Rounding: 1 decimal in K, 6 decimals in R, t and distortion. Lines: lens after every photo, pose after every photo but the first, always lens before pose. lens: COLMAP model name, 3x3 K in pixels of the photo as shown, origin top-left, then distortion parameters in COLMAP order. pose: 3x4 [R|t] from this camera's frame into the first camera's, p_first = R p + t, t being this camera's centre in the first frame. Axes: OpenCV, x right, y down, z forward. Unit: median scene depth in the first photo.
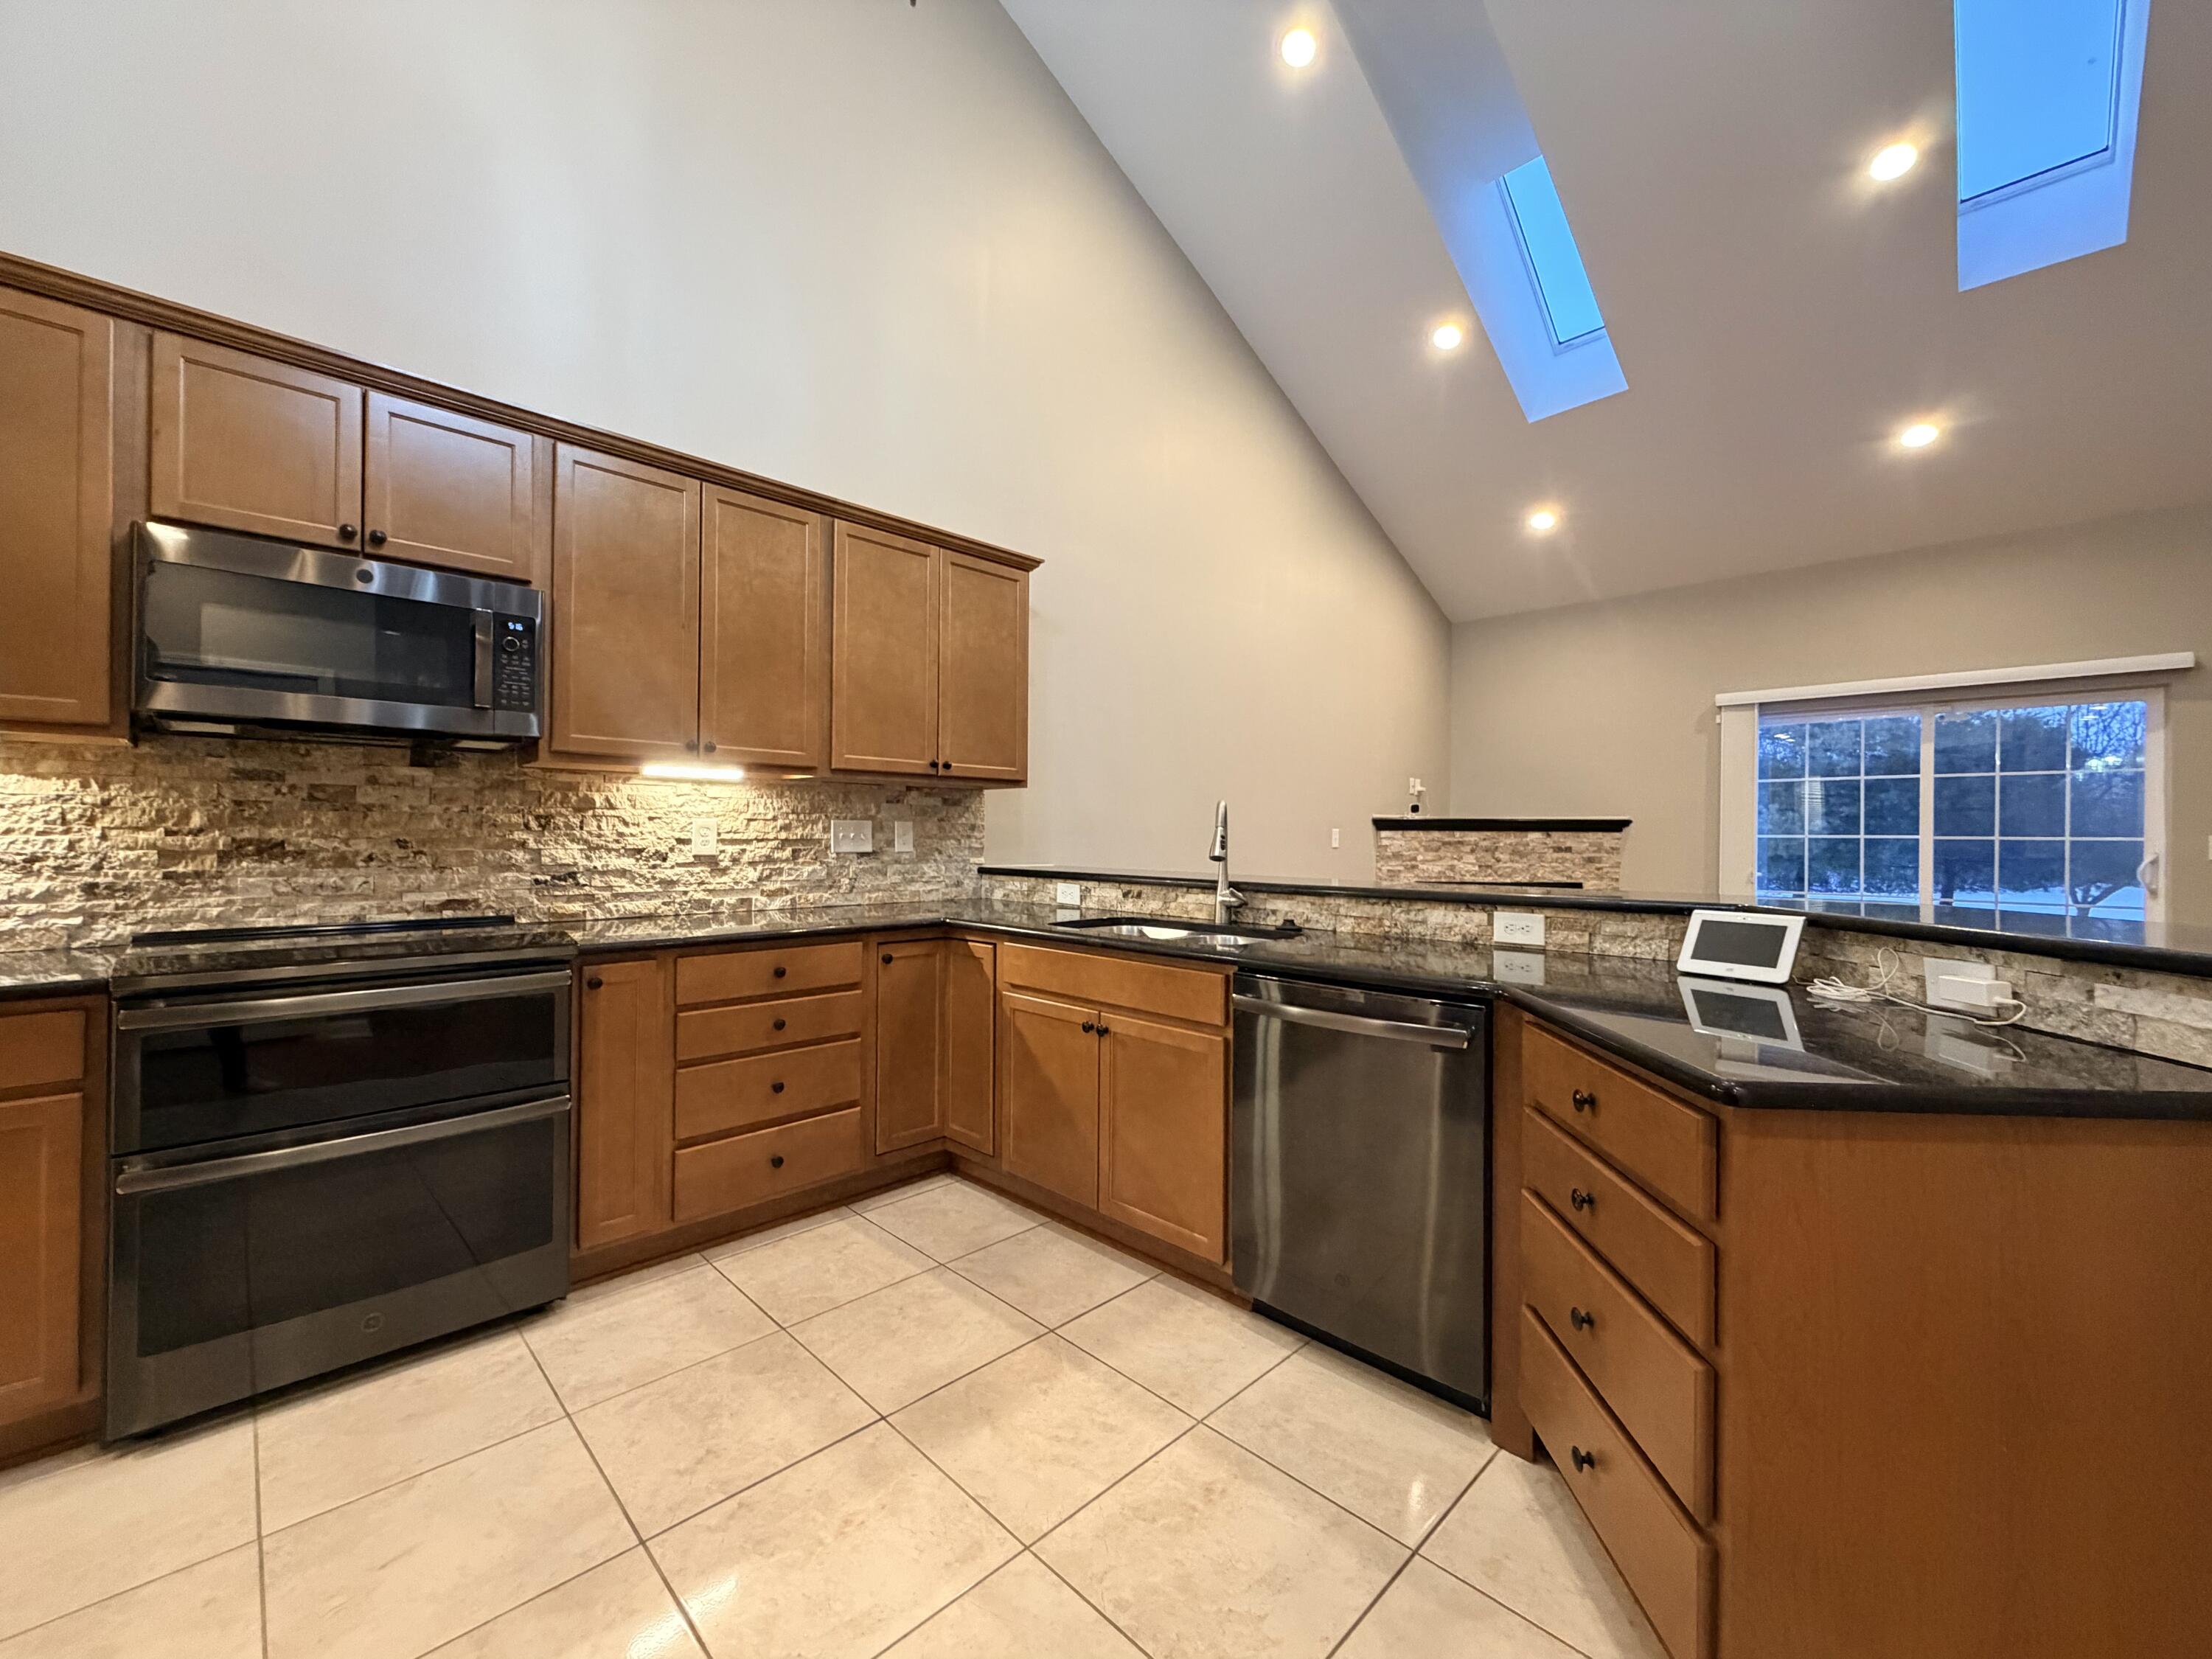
lens RADIAL K [[880.3, 0, 1095.3], [0, 880.3, 828.5], [0, 0, 1]] dist [-0.001068, 0.000767]
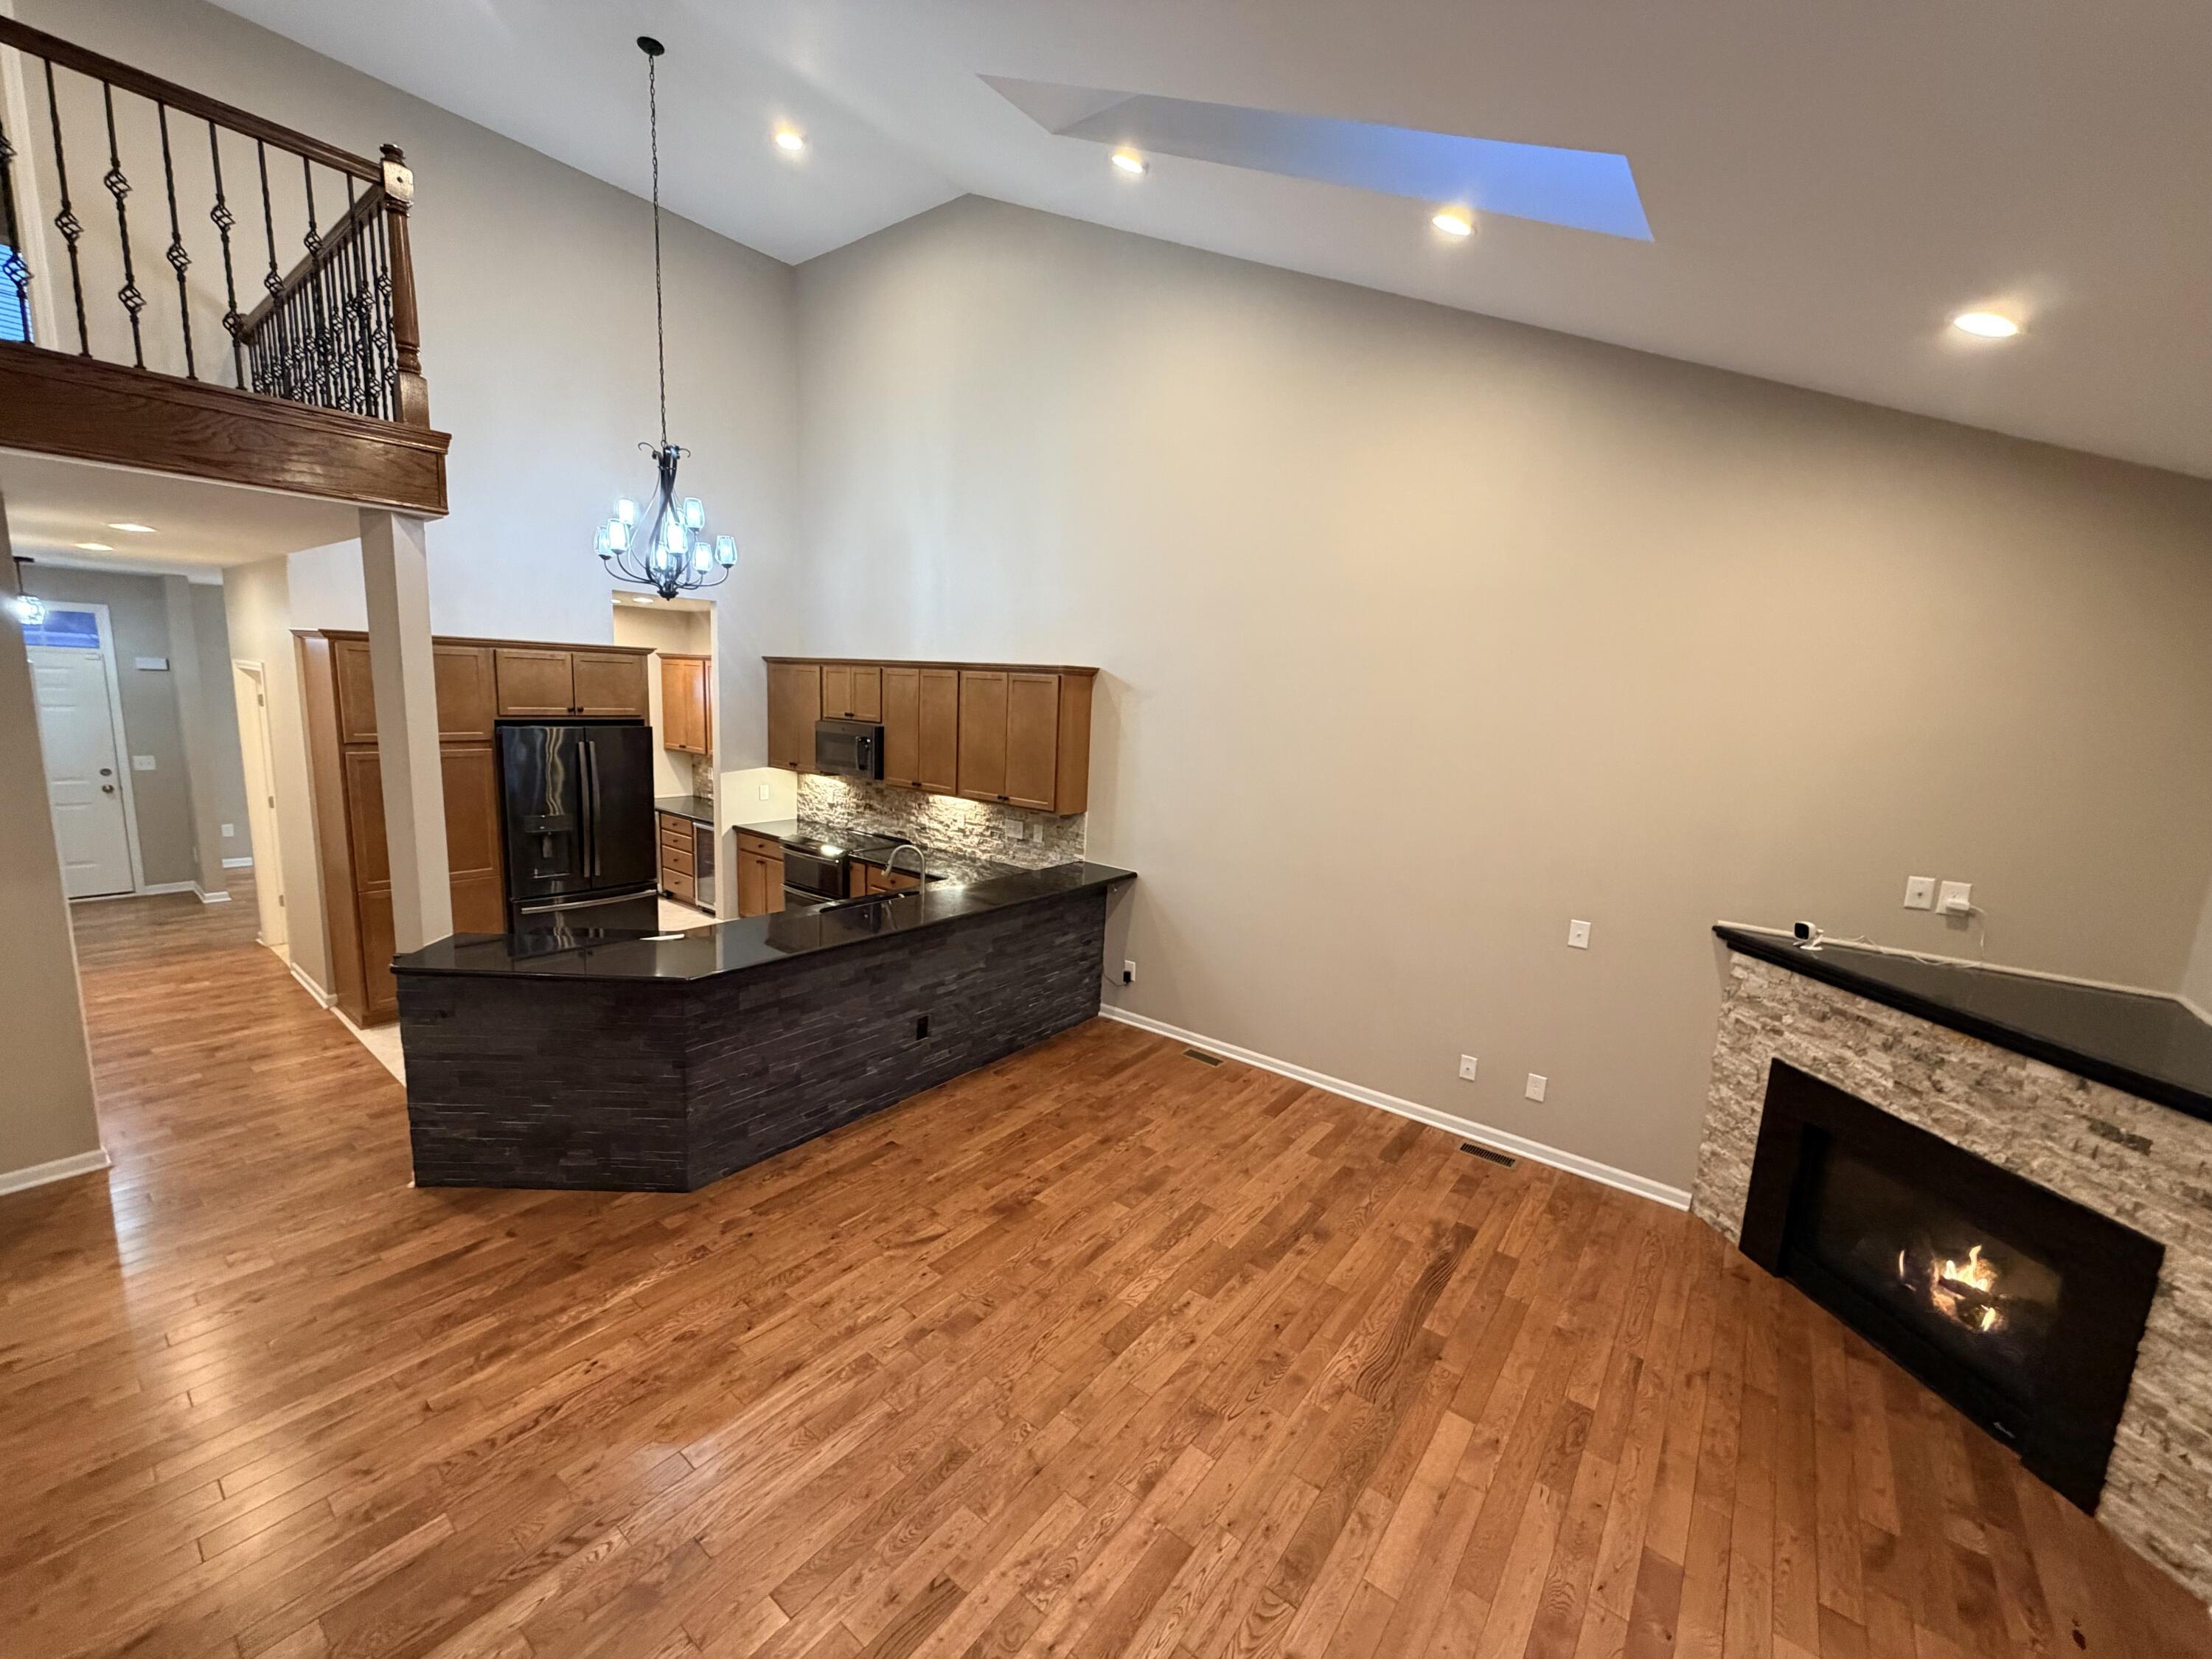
lens RADIAL K [[880.3, 0, 1099.1], [0, 880.3, 825.8], [0, 0, 1]] dist [-0.001068, 0.000767]
pose [[0.127845, 0.156163, -0.979423, 1.770818], [-0.037413, 0.987583, 0.152581, -0.327015], [0.991088, 0.017136, 0.132100, 1.064363]]
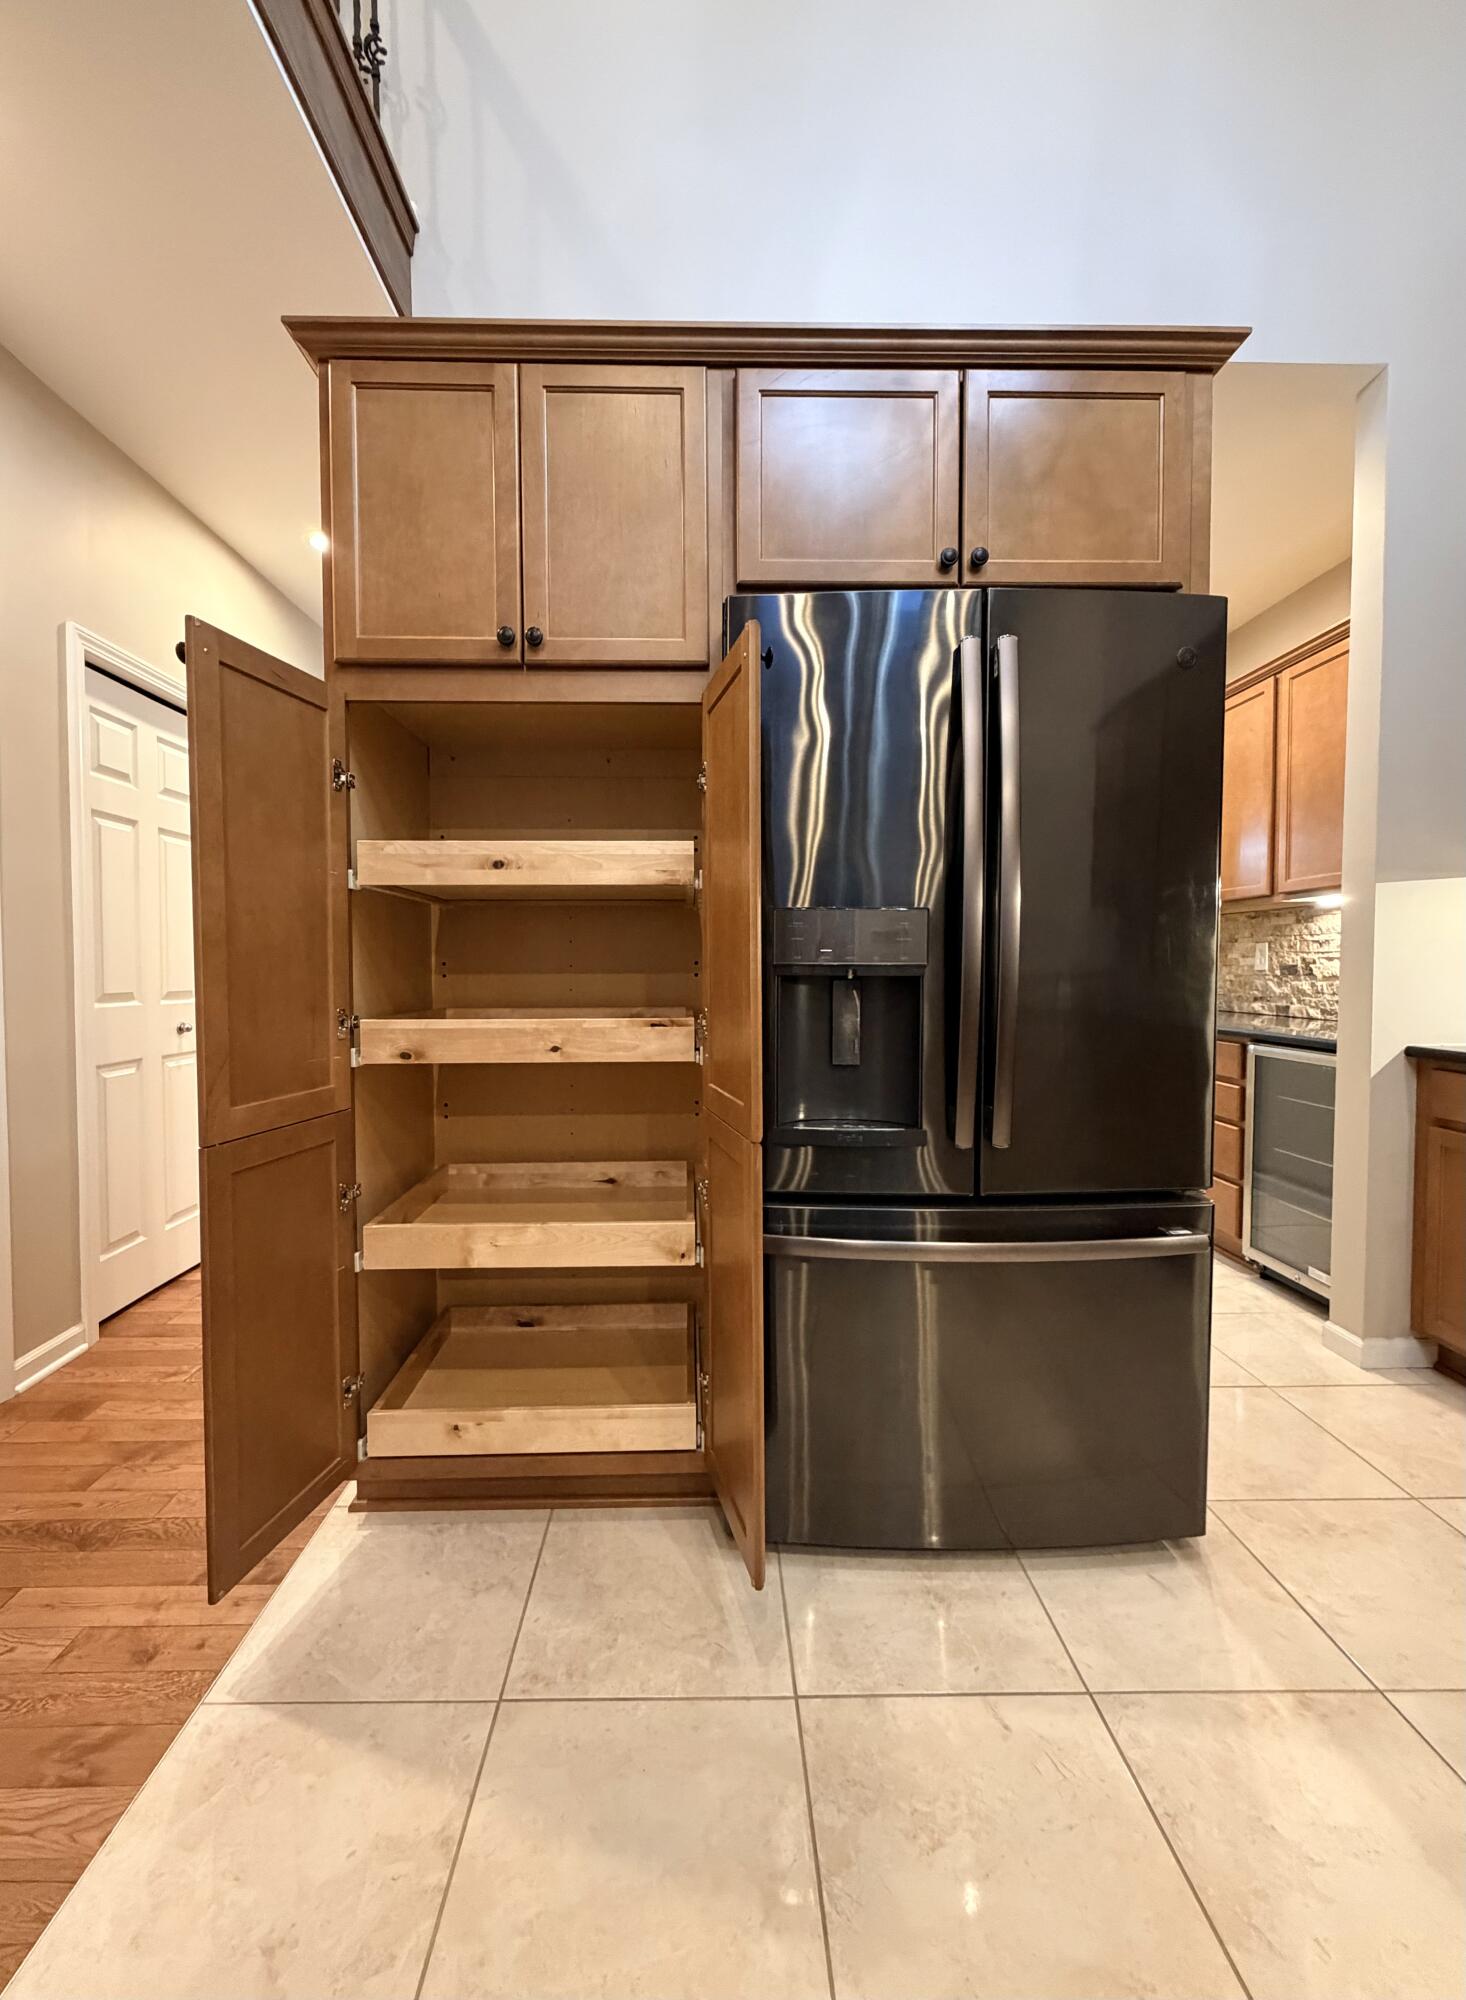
lens RADIAL K [[837.4, 0, 714.7], [0, 837.4, 992.7], [0, 0, 1]] dist [0.006864, -0.000063]
pose [[-0.684091, 0.020385, -0.729112, 0.198194], [0.005899, 0.999731, 0.022417, 0.019618], [0.729373, 0.011034, -0.684028, 0.429557]]
